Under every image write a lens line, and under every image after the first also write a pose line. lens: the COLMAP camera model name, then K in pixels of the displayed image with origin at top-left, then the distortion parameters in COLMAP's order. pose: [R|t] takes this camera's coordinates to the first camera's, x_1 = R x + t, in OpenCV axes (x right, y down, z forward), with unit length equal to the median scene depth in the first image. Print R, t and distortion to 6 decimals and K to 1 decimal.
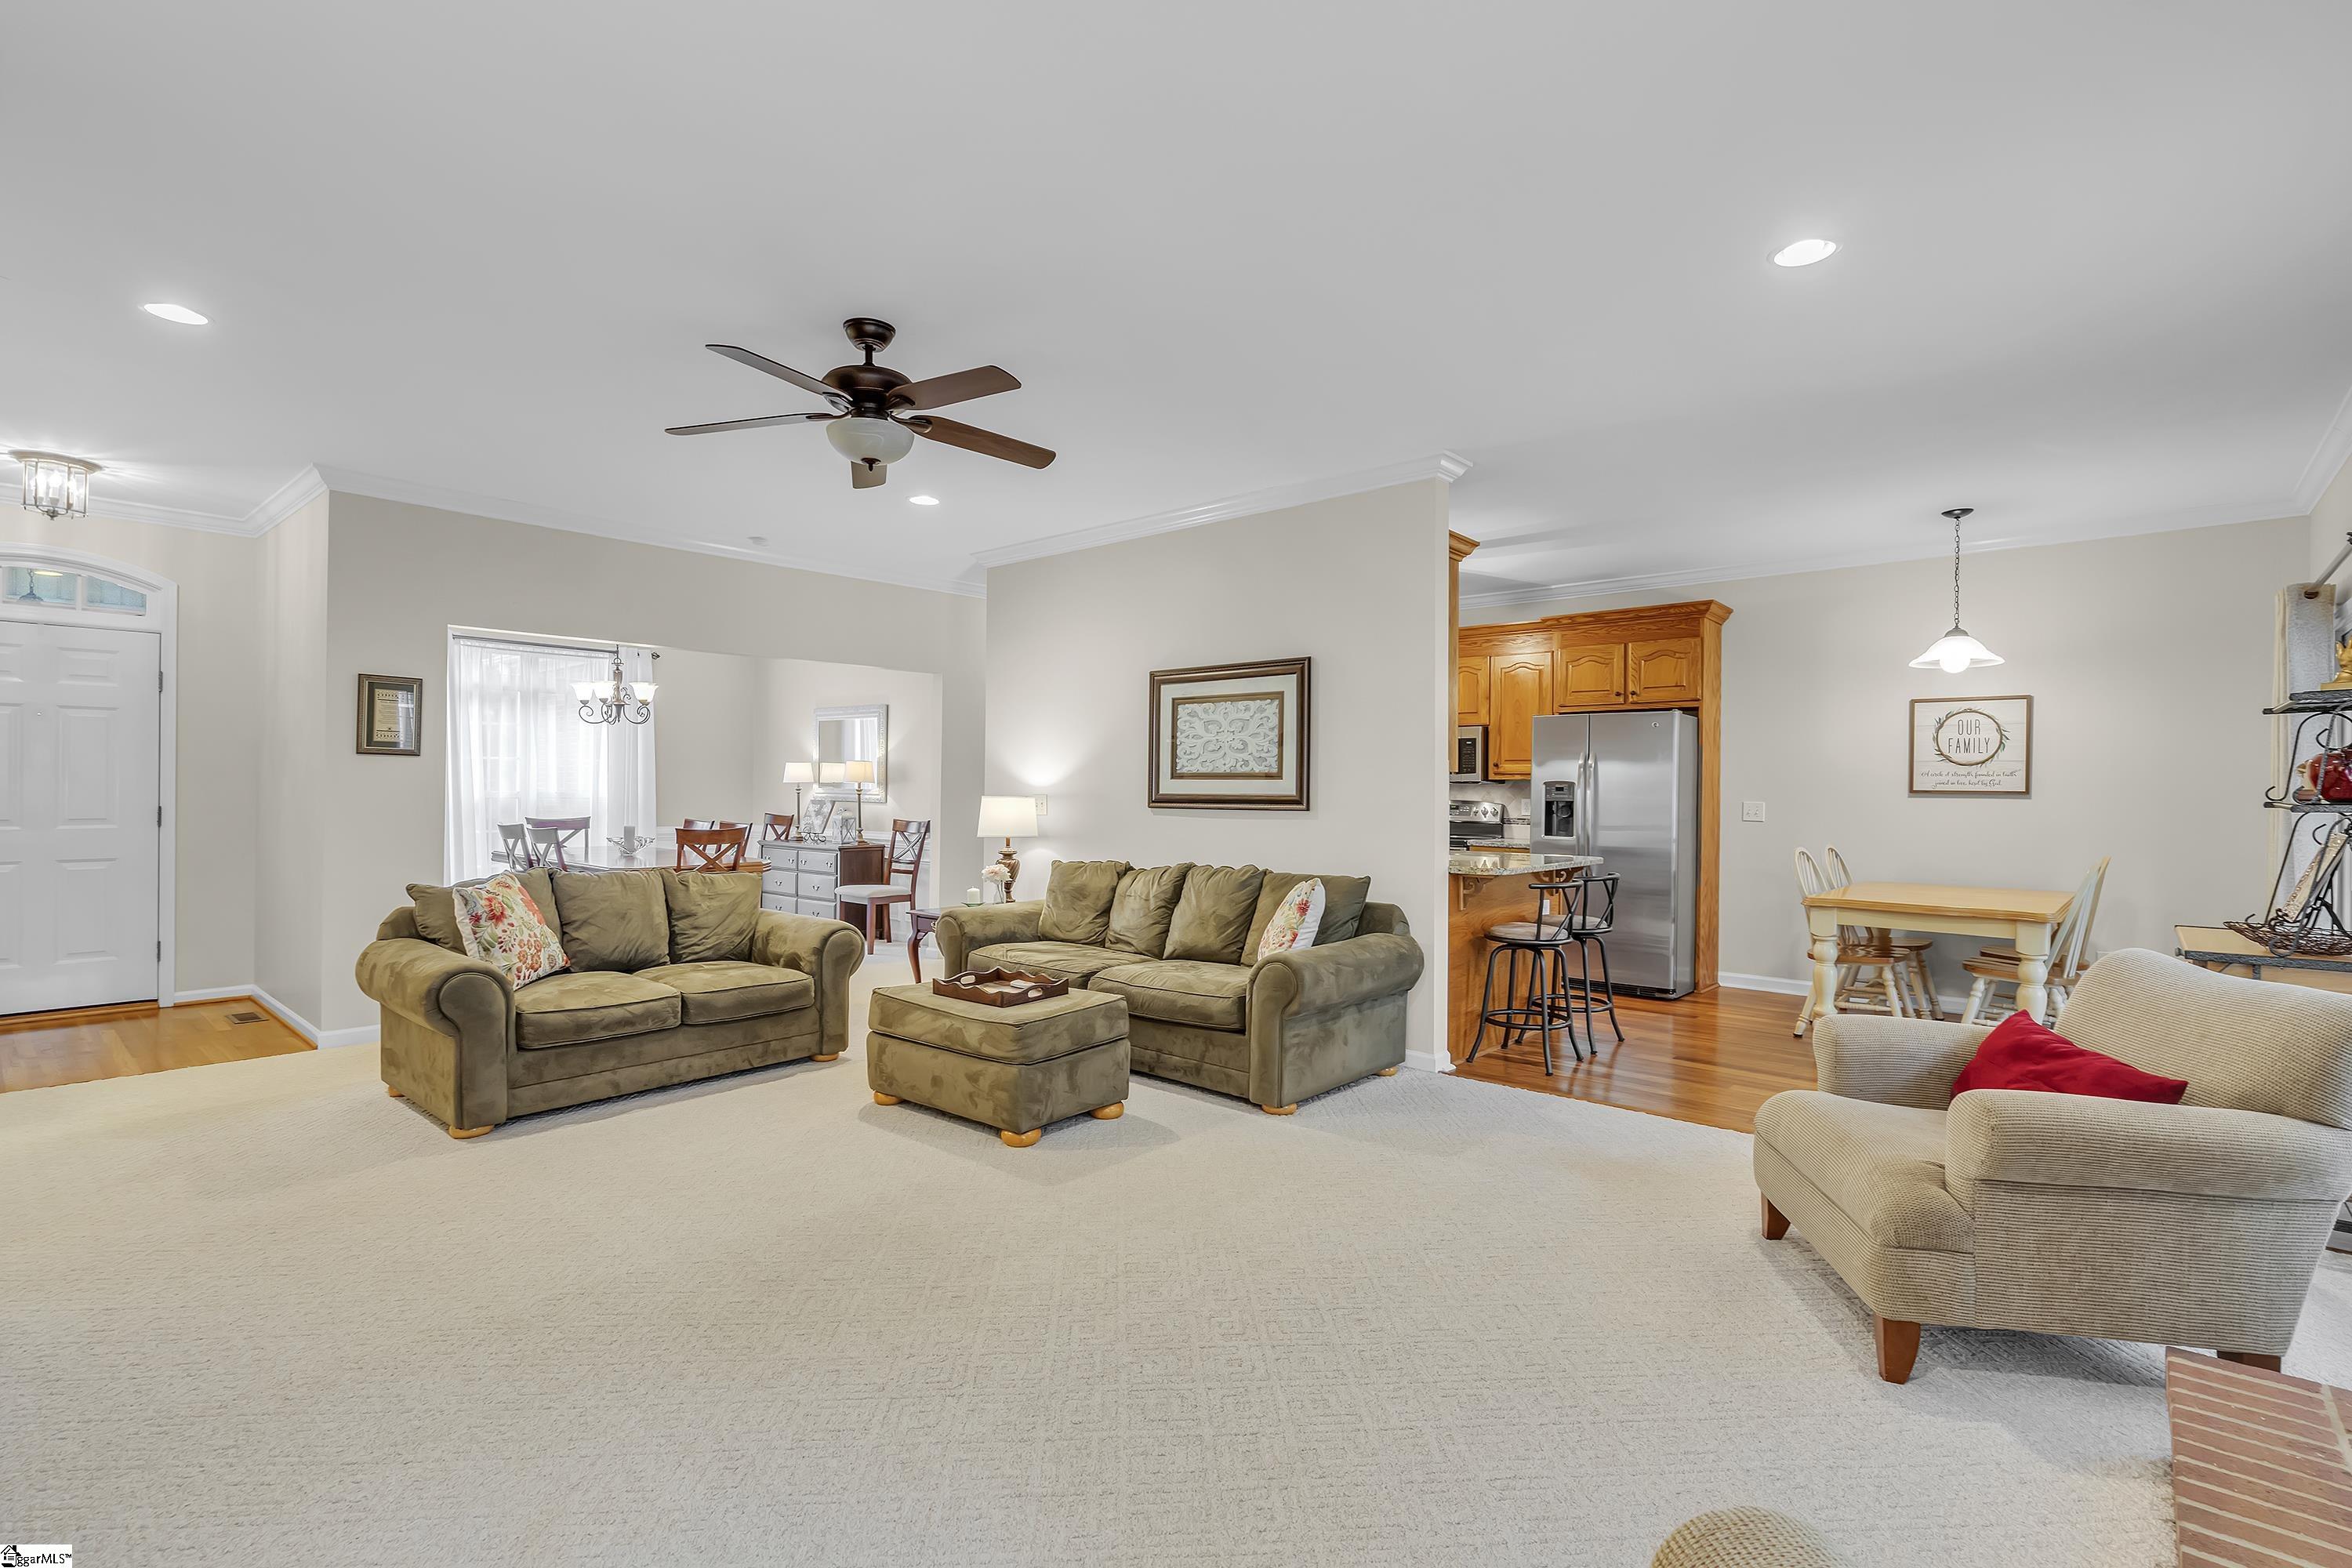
lens RADIAL K [[1082.1, 0, 1179.8], [0, 1082.1, 787.6], [0, 0, 1]] dist [0.002713, -0.000043]
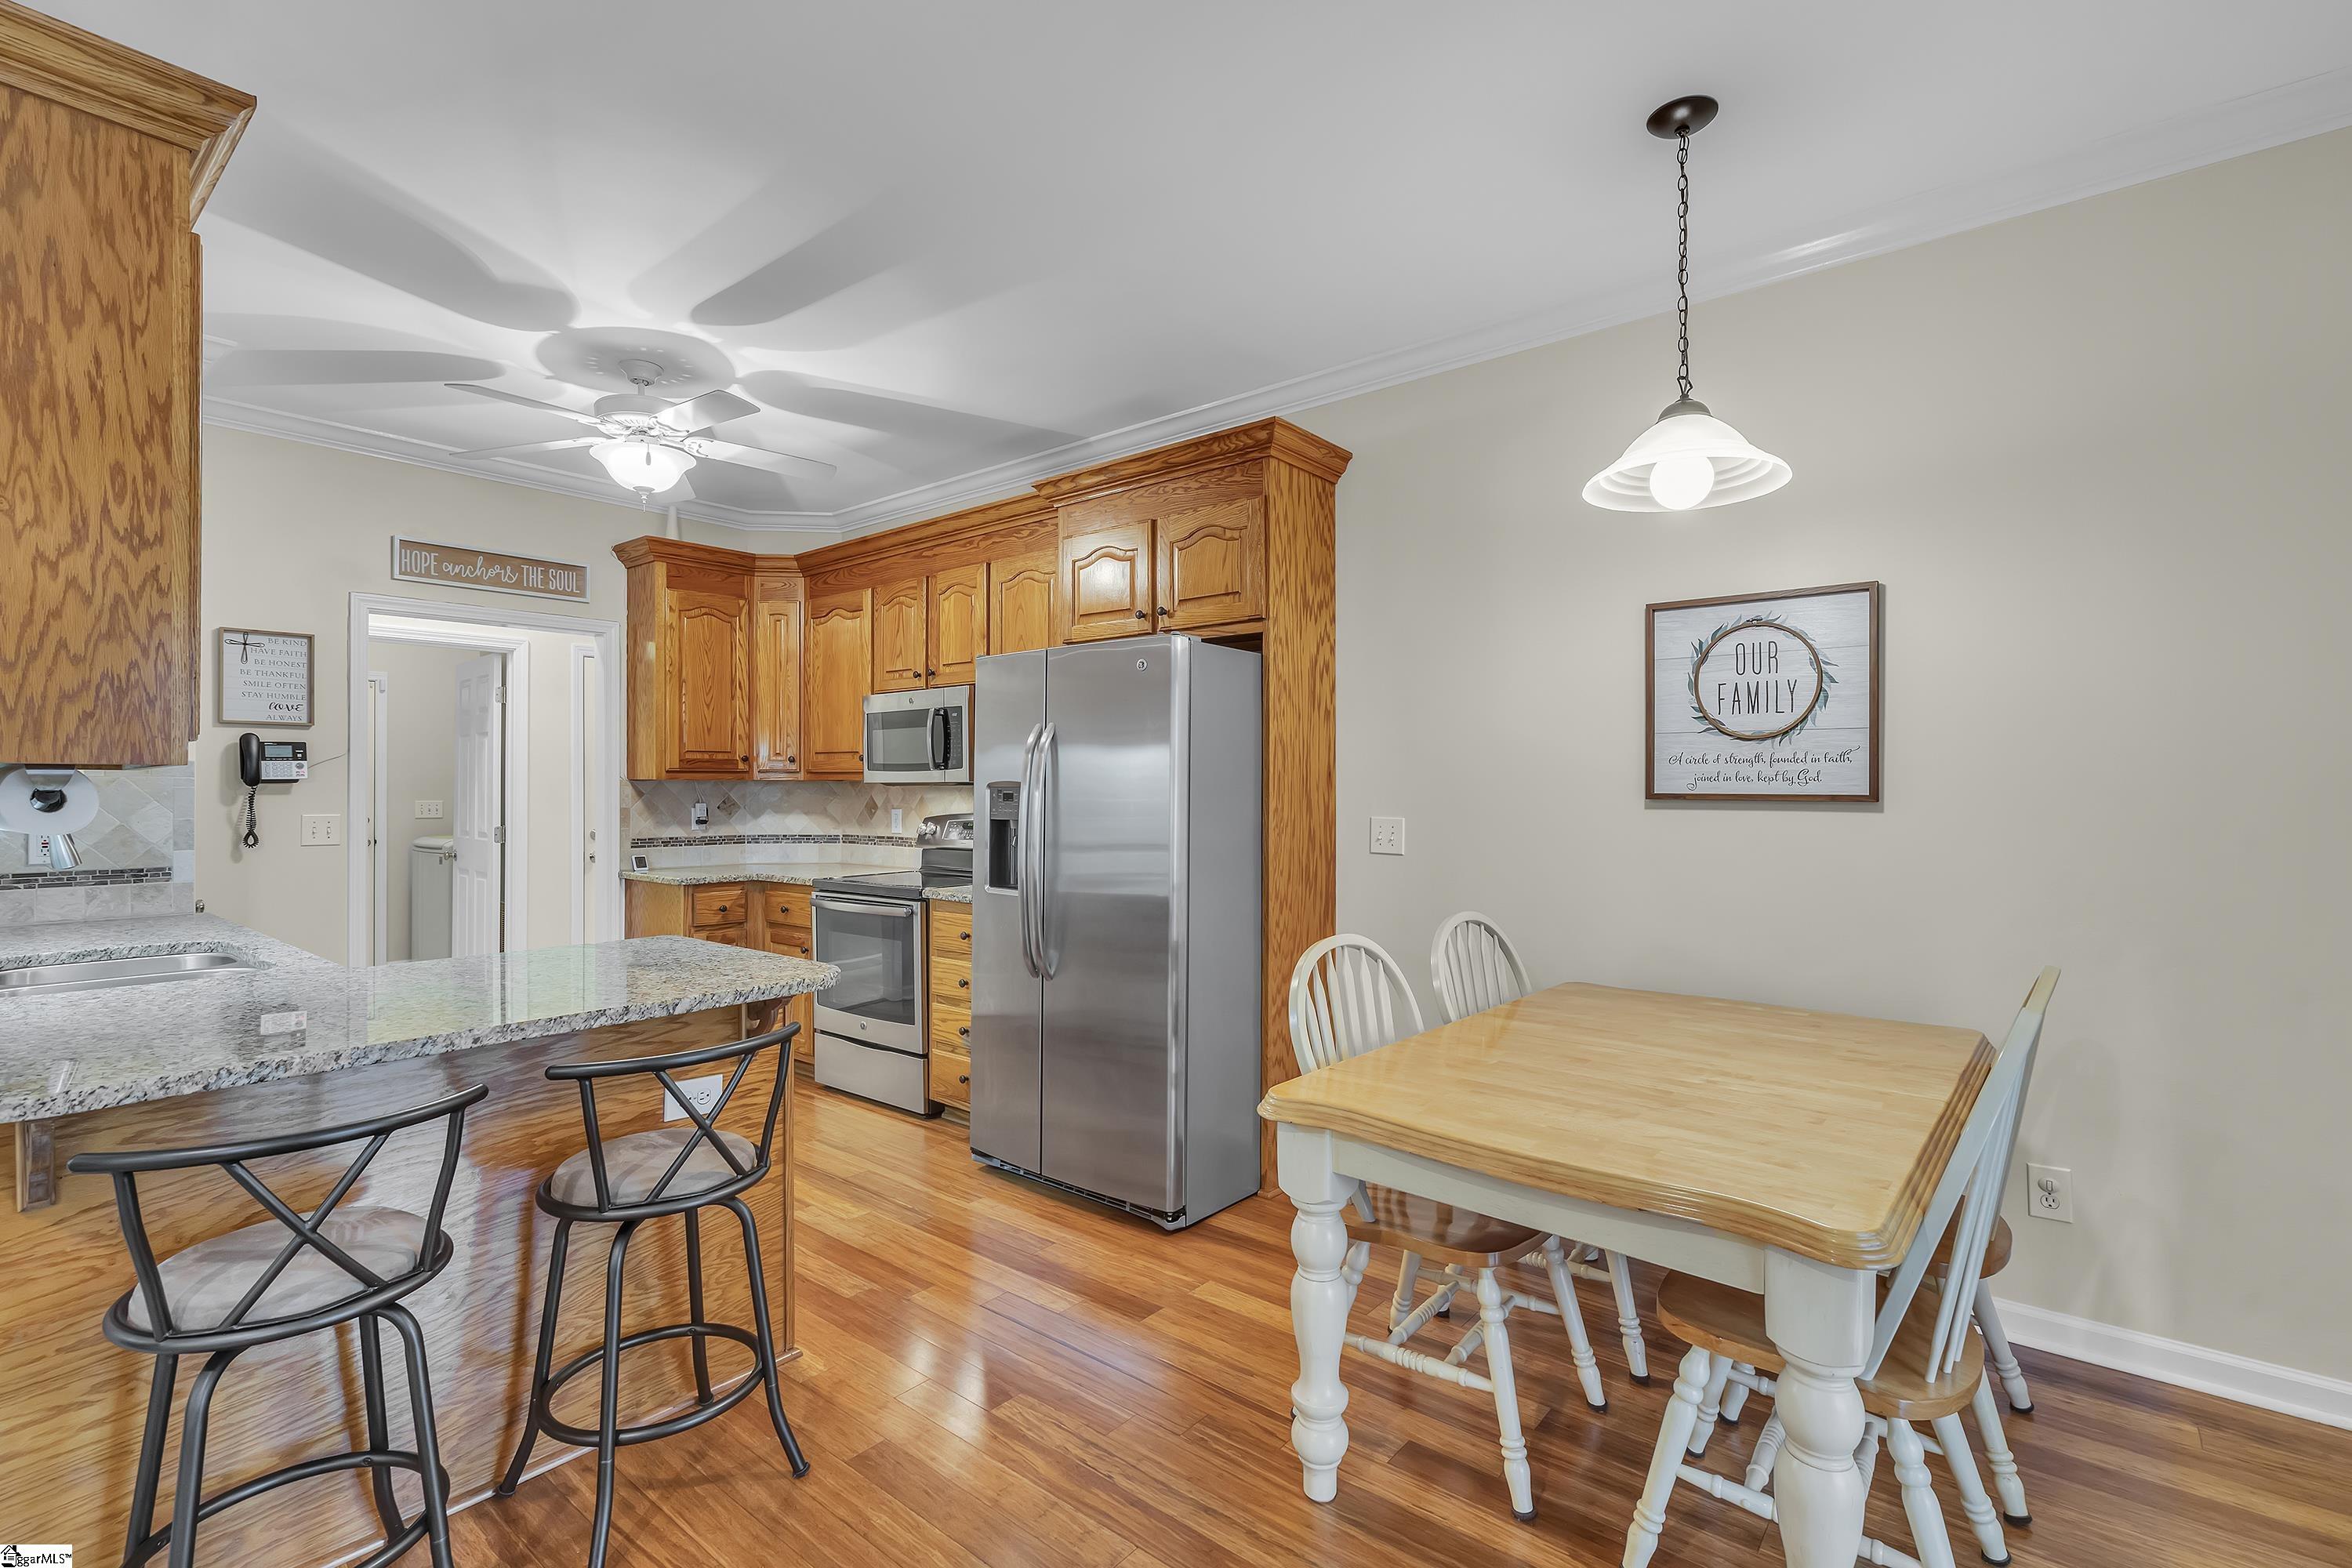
lens RADIAL K [[1082.1, 0, 1173.0], [0, 1082.1, 780.2], [0, 0, 1]] dist [0.002713, -0.000043]
pose [[0.999429, -0.007960, 0.032833, 0.476900], [0.008276, 0.999921, -0.009502, -0.000742], [-0.032755, 0.009769, 0.999416, 0.560546]]
